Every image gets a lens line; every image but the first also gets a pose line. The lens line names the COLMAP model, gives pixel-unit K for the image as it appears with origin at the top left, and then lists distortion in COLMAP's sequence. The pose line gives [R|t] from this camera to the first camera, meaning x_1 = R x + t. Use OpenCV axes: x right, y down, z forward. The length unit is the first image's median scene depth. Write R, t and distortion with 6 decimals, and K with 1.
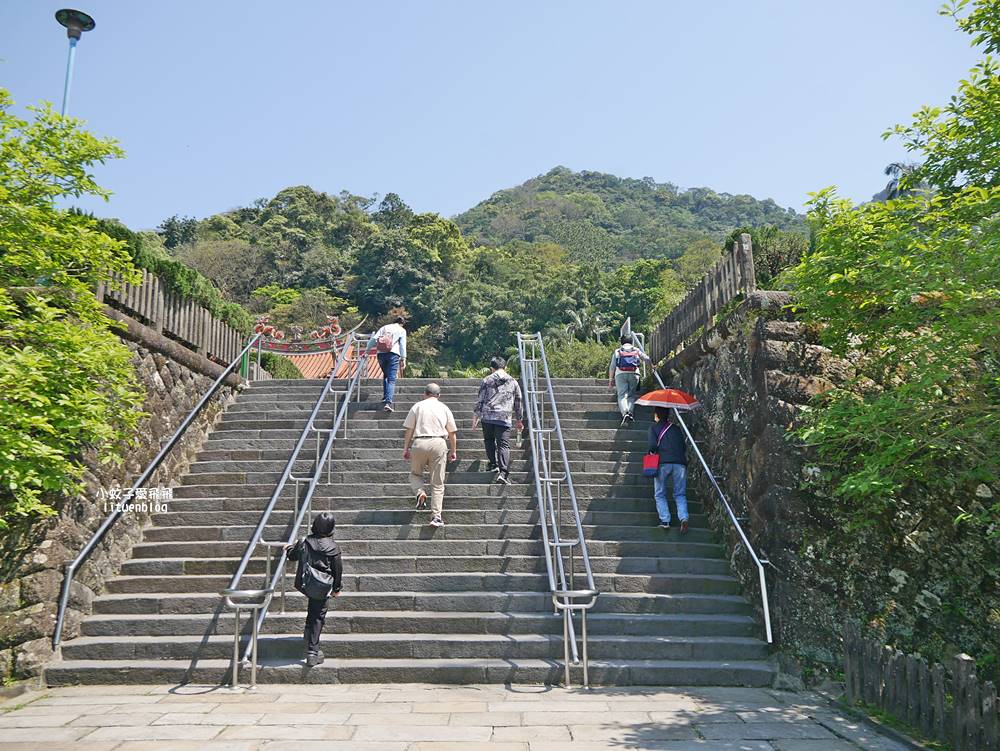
lens RADIAL K [[843.5, 0, 501.3], [0, 843.5, 376.7], [0, 0, 1]] dist [-0.060189, 0.044933]
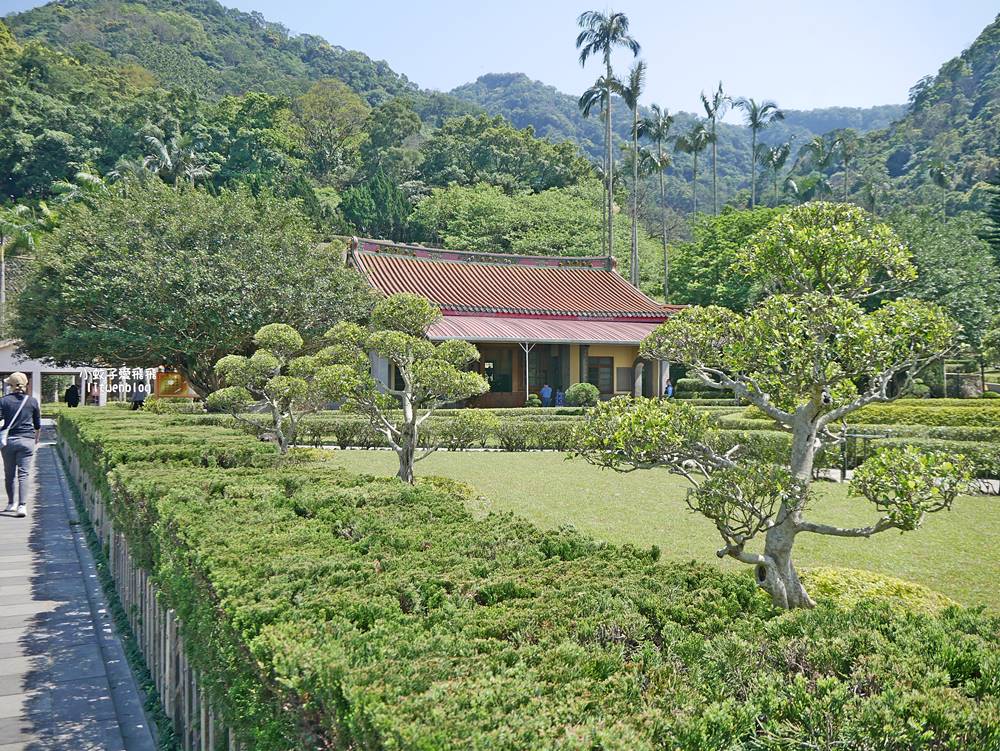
lens RADIAL K [[843.5, 0, 498.7], [0, 843.5, 375.6], [0, 0, 1]] dist [-0.060189, 0.044933]
pose [[0.888300, 0.021908, 0.458740, 0.014686], [-0.096001, 0.985653, 0.138824, -0.005022], [-0.449117, -0.167357, 0.877659, 0.145069]]
